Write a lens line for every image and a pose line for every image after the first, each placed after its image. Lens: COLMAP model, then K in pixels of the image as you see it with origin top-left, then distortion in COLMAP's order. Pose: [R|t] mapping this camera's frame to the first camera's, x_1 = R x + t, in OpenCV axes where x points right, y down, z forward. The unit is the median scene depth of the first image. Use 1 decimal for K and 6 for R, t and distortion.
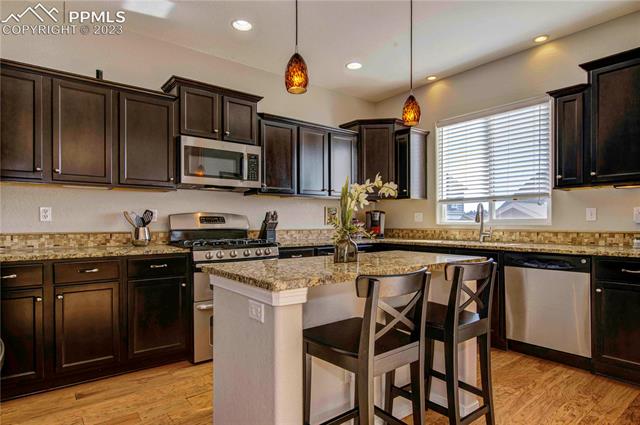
lens RADIAL K [[371.9, 0, 316.0], [0, 371.9, 215.6], [0, 0, 1]] dist [0.006313, 0.000204]
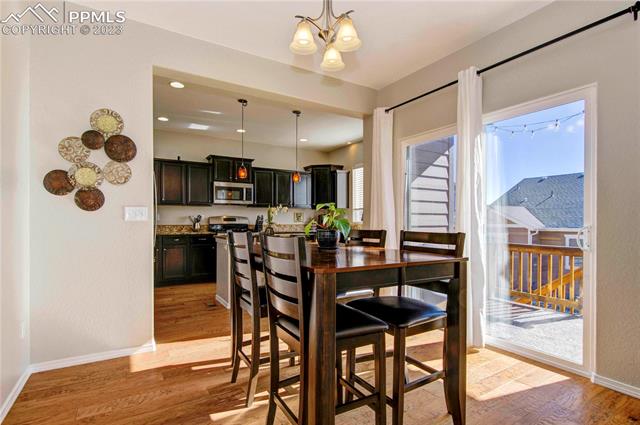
lens RADIAL K [[324.2, 0, 323.4], [0, 324.2, 217.2], [0, 0, 1]] dist [-0.000601, 0.000038]
pose [[0.991859, -0.000223, -0.127338, 0.480199], [0.000667, 0.999994, 0.003449, -0.007969], [0.127337, -0.003506, 0.991853, -0.750300]]
